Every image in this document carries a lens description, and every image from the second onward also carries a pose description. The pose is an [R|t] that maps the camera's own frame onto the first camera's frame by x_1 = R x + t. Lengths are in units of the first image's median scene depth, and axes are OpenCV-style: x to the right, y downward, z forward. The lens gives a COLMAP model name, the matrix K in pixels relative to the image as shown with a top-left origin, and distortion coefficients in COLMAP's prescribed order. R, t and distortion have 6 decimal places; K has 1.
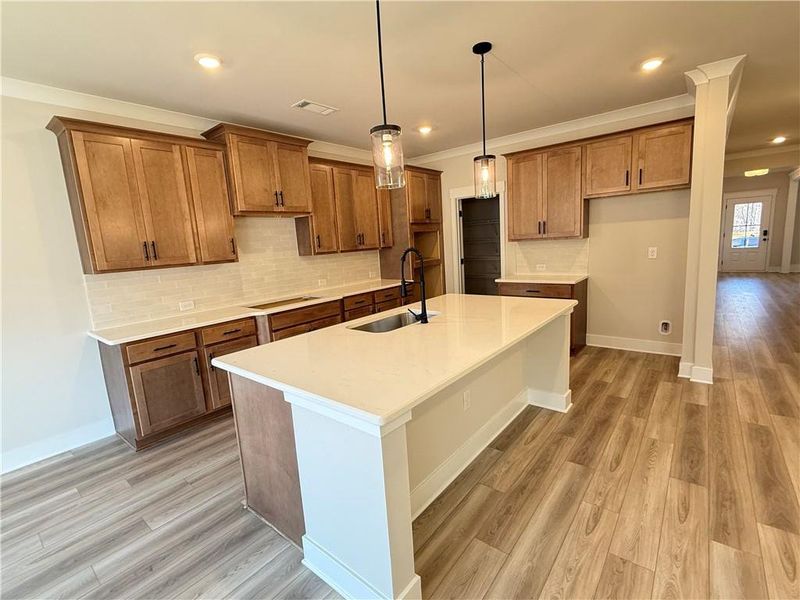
lens RADIAL K [[371.0, 0, 399.8], [0, 371.0, 299.6], [0, 0, 1]] dist [-0.001700, 0.001069]
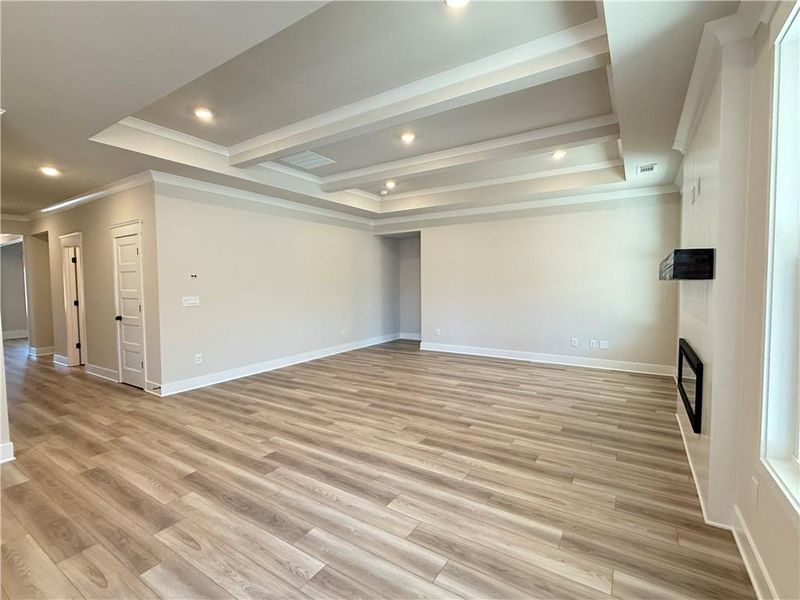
lens RADIAL K [[371.0, 0, 401.7], [0, 371.0, 298.3], [0, 0, 1]] dist [-0.001700, 0.001069]
pose [[-0.116013, 0.019939, 0.993047, -0.152749], [0.174926, 0.984581, 0.000666, 0.014943], [-0.977723, 0.173788, -0.117712, 0.162851]]
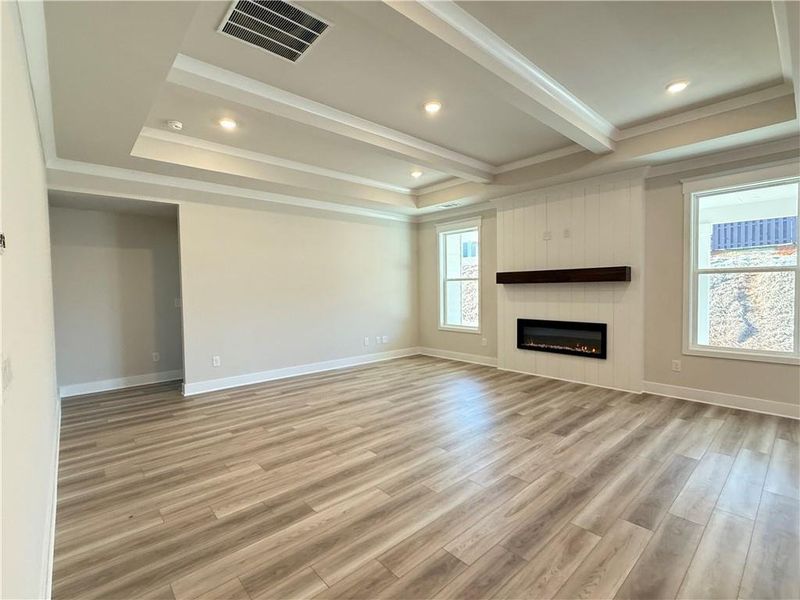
lens RADIAL K [[371.0, 0, 400.9], [0, 371.0, 300.6], [0, 0, 1]] dist [-0.001700, 0.001069]
pose [[-0.985846, 0.070176, 0.152260, 1.183530], [0.098180, 0.977818, 0.185022, -0.211678], [-0.135899, 0.197352, -0.970867, 1.110172]]
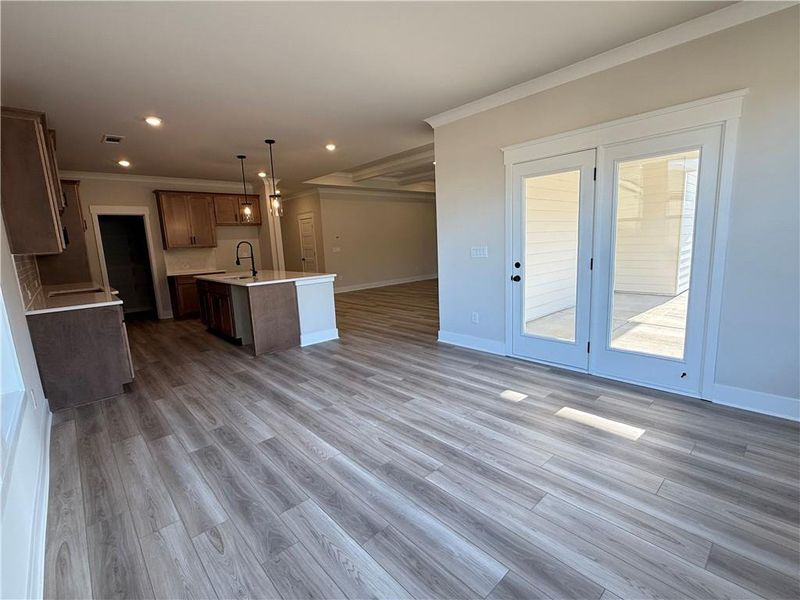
lens RADIAL K [[371.0, 0, 399.4], [0, 371.0, 302.0], [0, 0, 1]] dist [-0.001700, 0.001069]
pose [[0.150589, -0.106871, 0.982803, -1.648969], [0.195667, 0.977695, 0.076335, 0.180018], [-0.969039, 0.180807, 0.168141, -0.140271]]
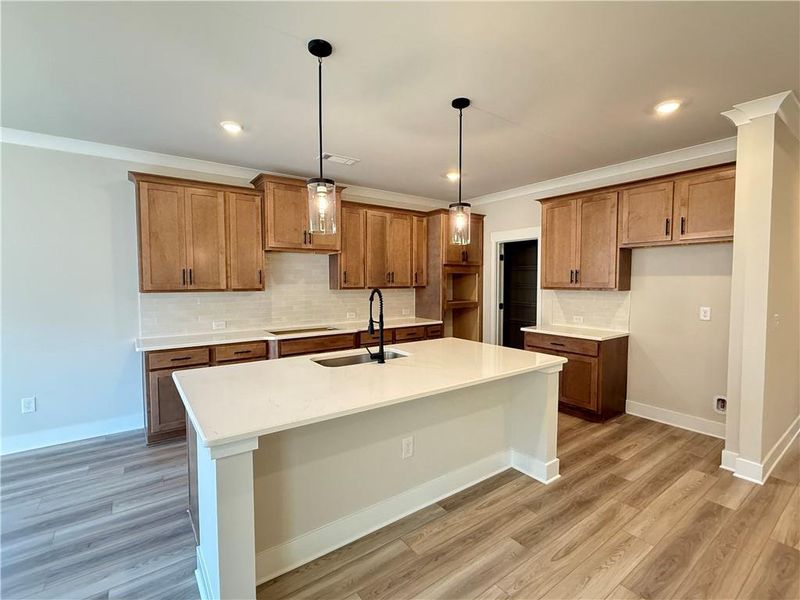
lens RADIAL K [[371.0, 0, 400.6], [0, 371.0, 299.1], [0, 0, 1]] dist [-0.001700, 0.001069]
pose [[0.965928, 0.073488, -0.248156, 0.298212], [-0.097869, 0.991357, -0.087370, -0.022242], [0.239591, 0.108679, 0.964772, 0.012742]]
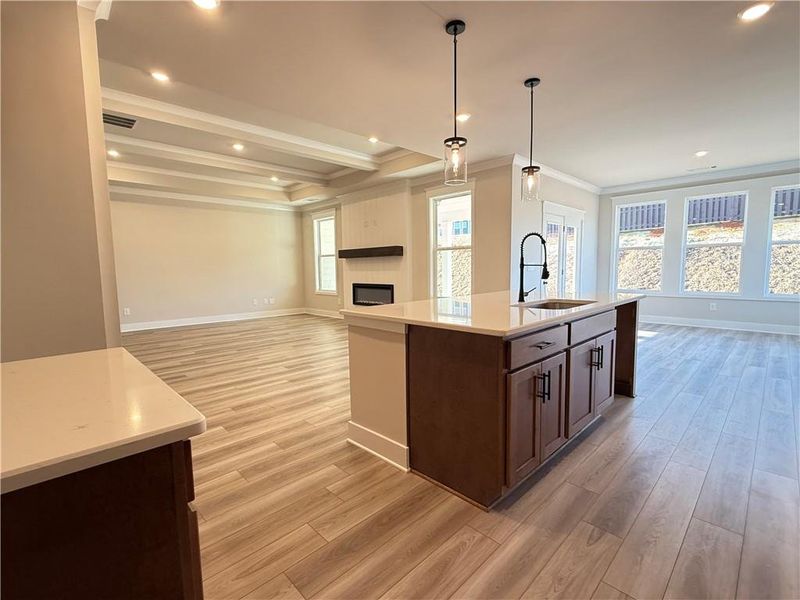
lens RADIAL K [[371.0, 0, 402.0], [0, 371.0, 294.8], [0, 0, 1]] dist [-0.001700, 0.001069]
pose [[-0.991088, 0.067369, 0.114913, 0.243674], [0.092260, 0.969428, 0.227372, -0.202911], [-0.096082, 0.235947, -0.967004, 1.762730]]
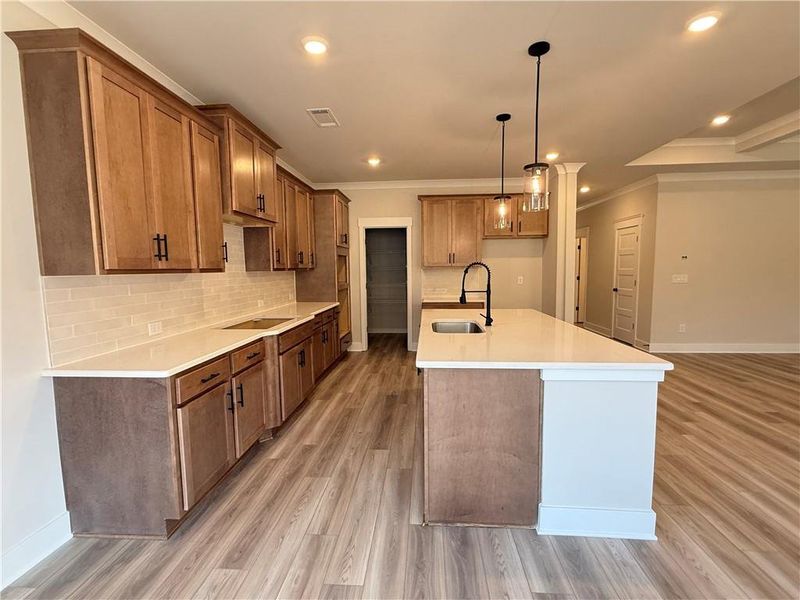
lens RADIAL K [[371.0, 0, 400.5], [0, 371.0, 299.6], [0, 0, 1]] dist [-0.001700, 0.001069]
pose [[0.816573, 0.002946, 0.577235, -0.708048], [0.053322, 0.995327, -0.080510, 0.051169], [-0.574774, 0.096522, 0.812600, 0.160949]]
